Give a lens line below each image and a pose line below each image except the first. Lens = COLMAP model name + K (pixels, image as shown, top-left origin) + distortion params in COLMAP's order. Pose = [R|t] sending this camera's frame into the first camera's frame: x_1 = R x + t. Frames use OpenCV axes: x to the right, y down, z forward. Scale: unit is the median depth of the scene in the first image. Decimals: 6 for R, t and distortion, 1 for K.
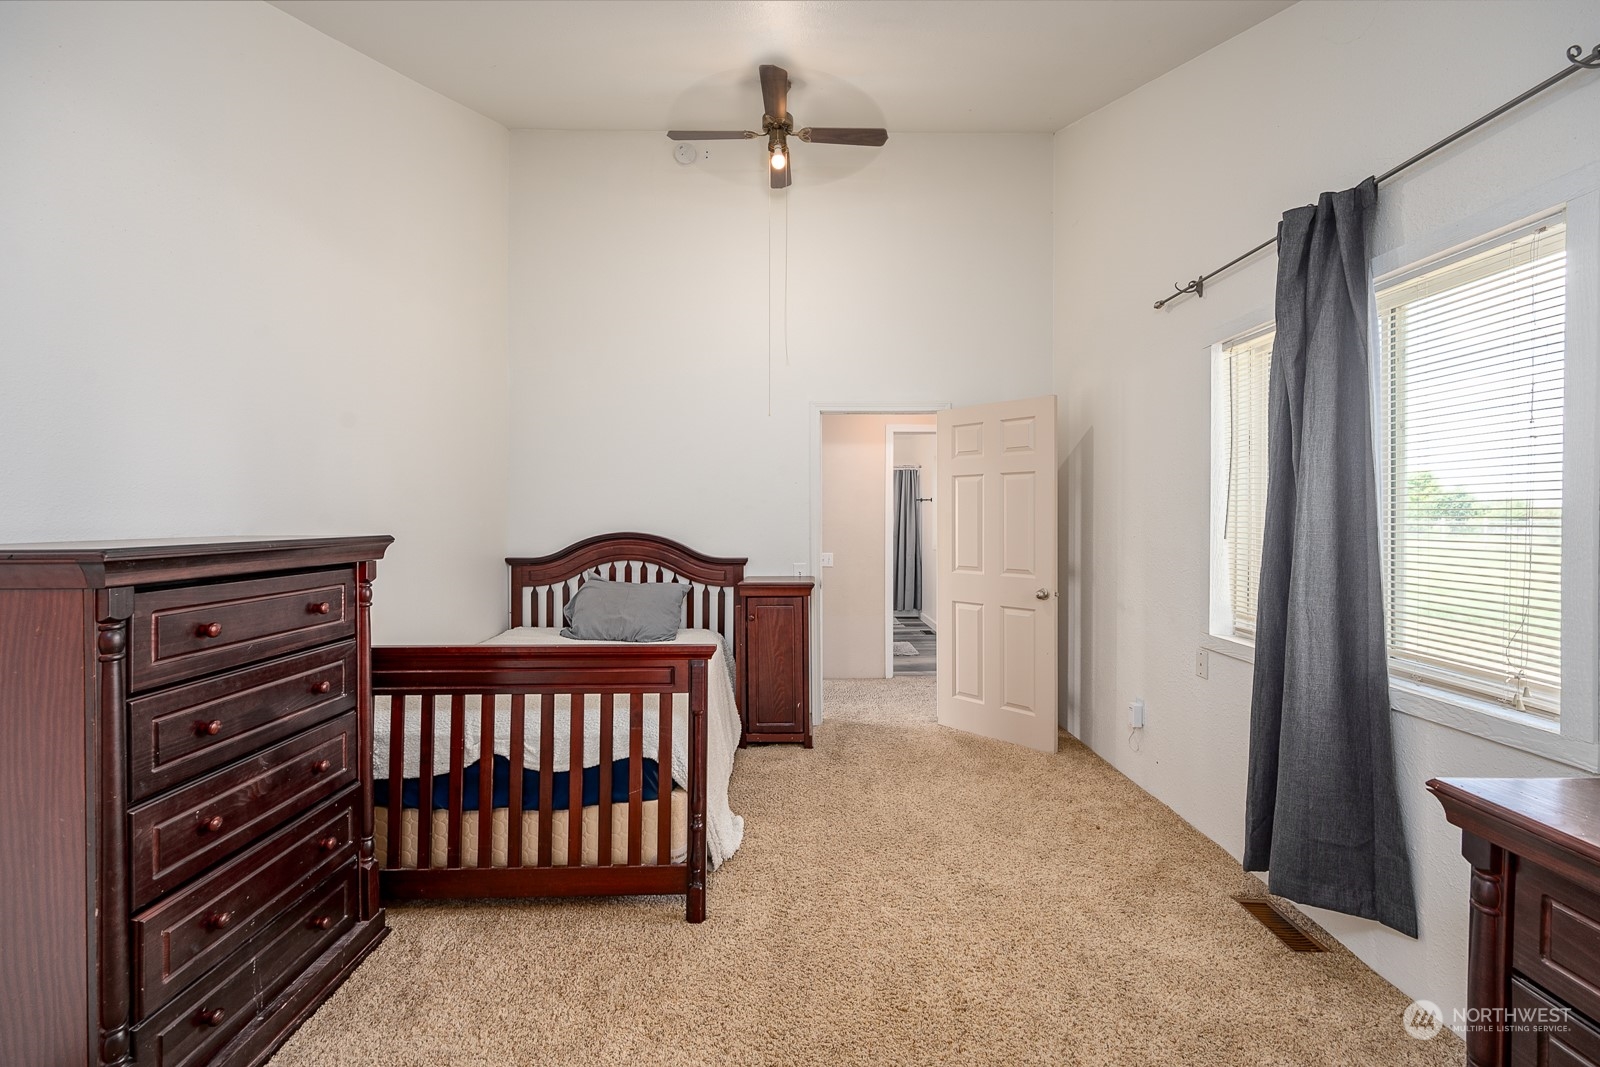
lens RADIAL K [[641.5, 0, 802.9], [0, 641.5, 528.1], [0, 0, 1]] dist [-0.001657, -0.000192]
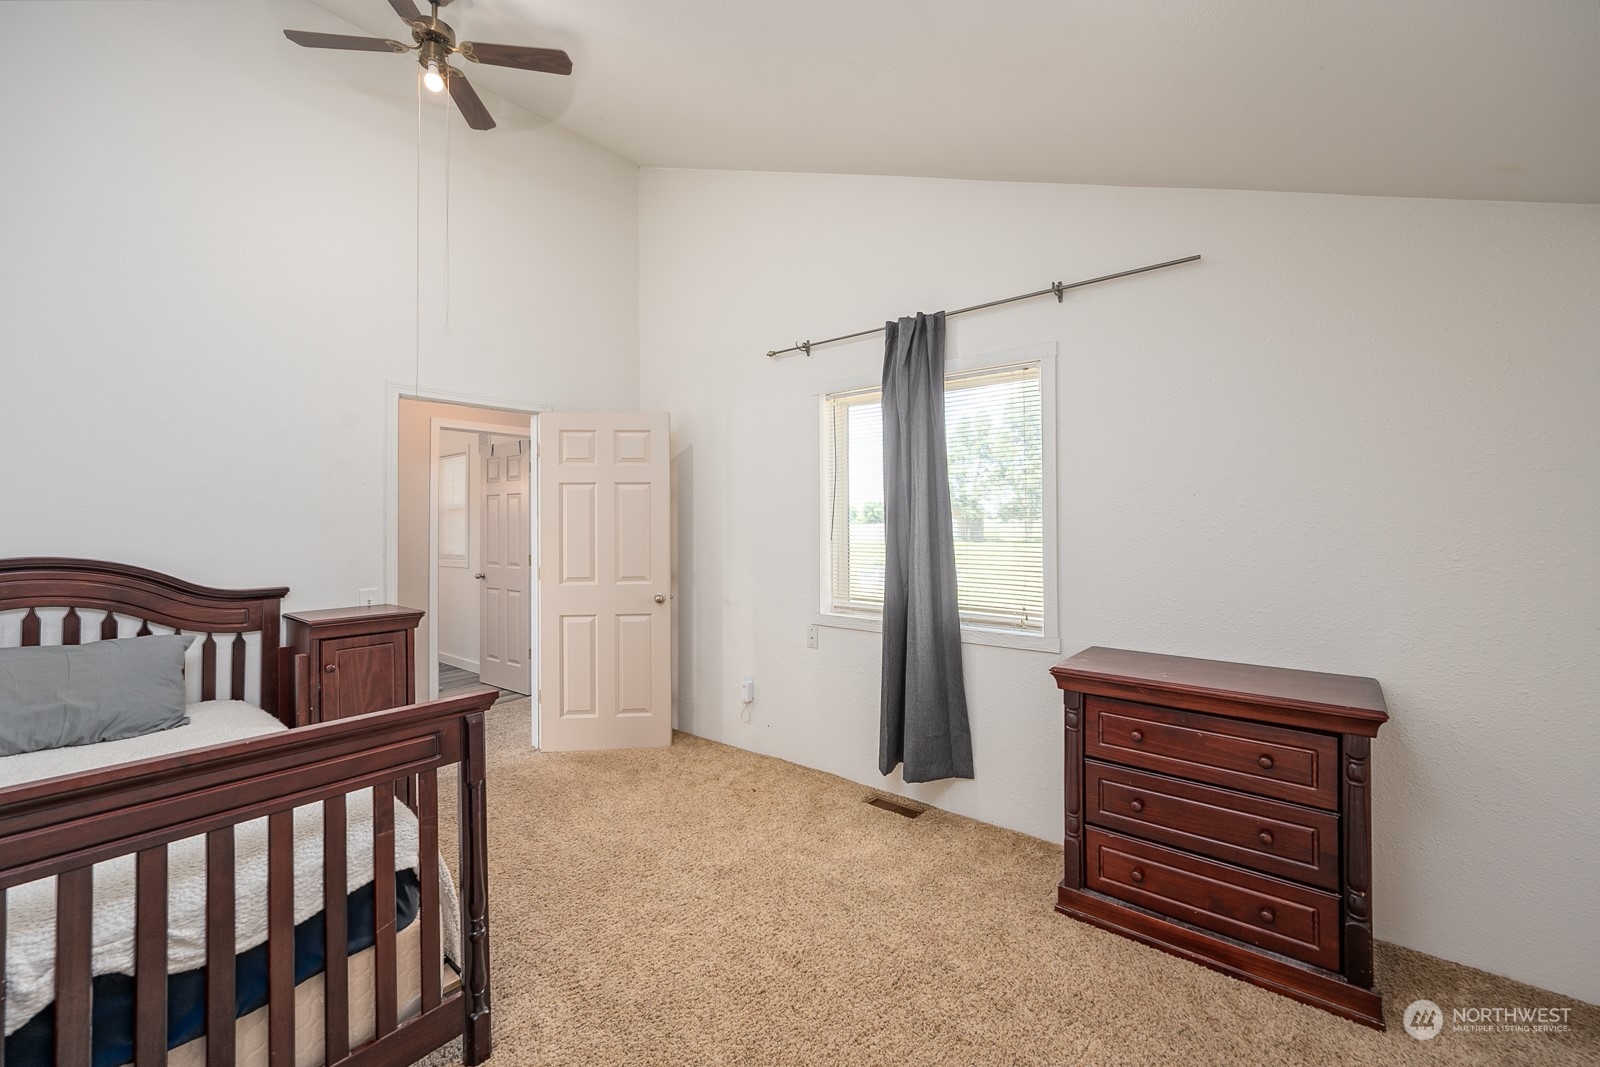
lens RADIAL K [[659.5, 0, 801.2], [0, 659.5, 519.5], [0, 0, 1]] dist [0.001819, -0.000601]
pose [[0.645341, -0.000114, 0.763895, -0.399451], [0.021869, 0.999593, -0.018326, -0.002763], [-0.763582, 0.028532, 0.645080, 0.143914]]
